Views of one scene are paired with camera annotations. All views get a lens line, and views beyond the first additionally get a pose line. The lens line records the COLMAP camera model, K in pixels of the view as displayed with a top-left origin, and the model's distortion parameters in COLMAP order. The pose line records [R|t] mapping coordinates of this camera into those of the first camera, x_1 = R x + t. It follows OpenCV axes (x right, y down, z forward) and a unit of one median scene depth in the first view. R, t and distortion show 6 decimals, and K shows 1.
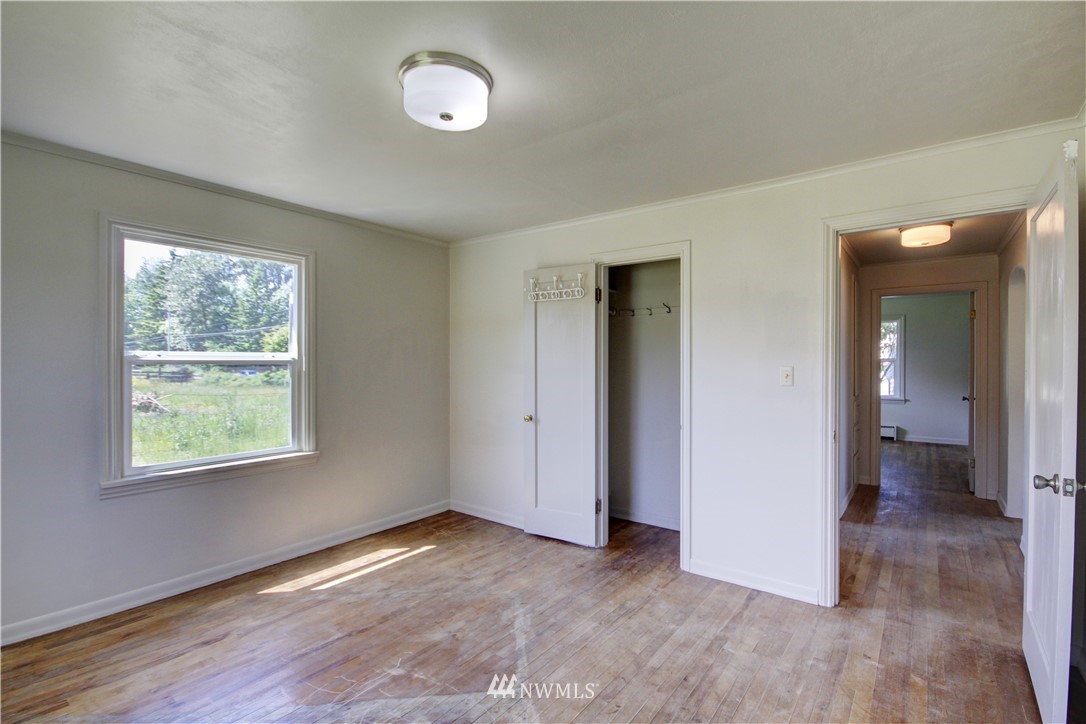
lens RADIAL K [[498.9, 0, 559.8], [0, 498.9, 364.5], [0, 0, 1]] dist [-0.001826, -0.006735]
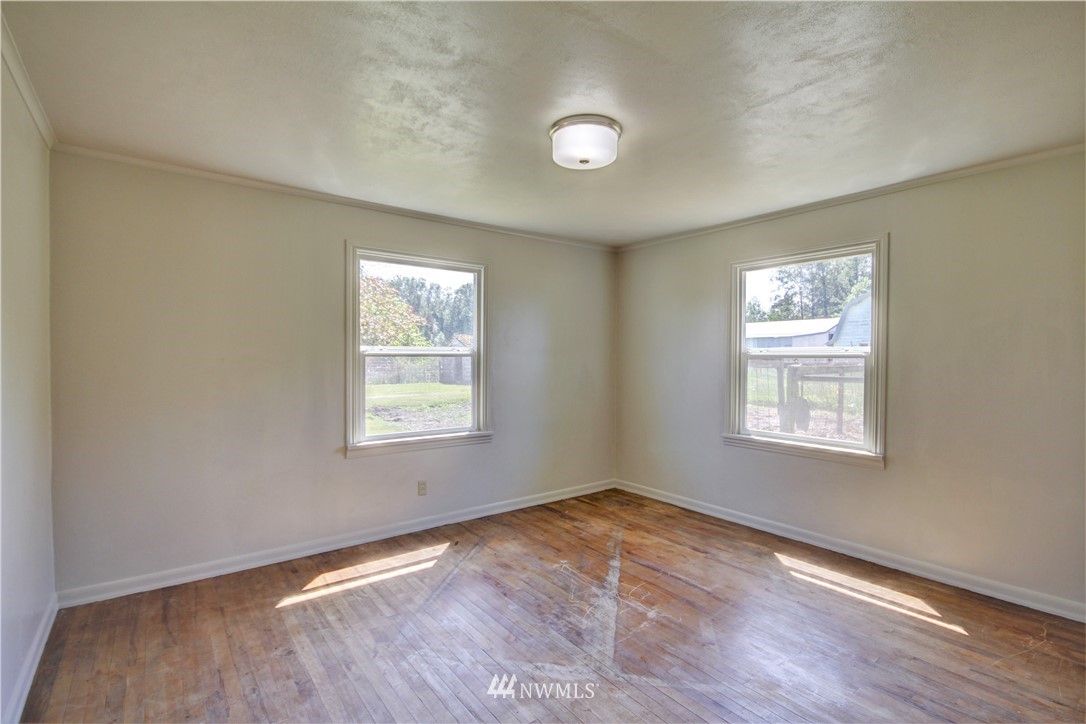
lens RADIAL K [[498.9, 0, 559.8], [0, 498.9, 364.5], [0, 0, 1]] dist [-0.001826, -0.006735]
pose [[-0.261533, 0.010463, -0.965138, 0.640044], [-0.012106, 0.999827, 0.014119, 0.005978], [0.965119, 0.015376, -0.261361, 0.803323]]
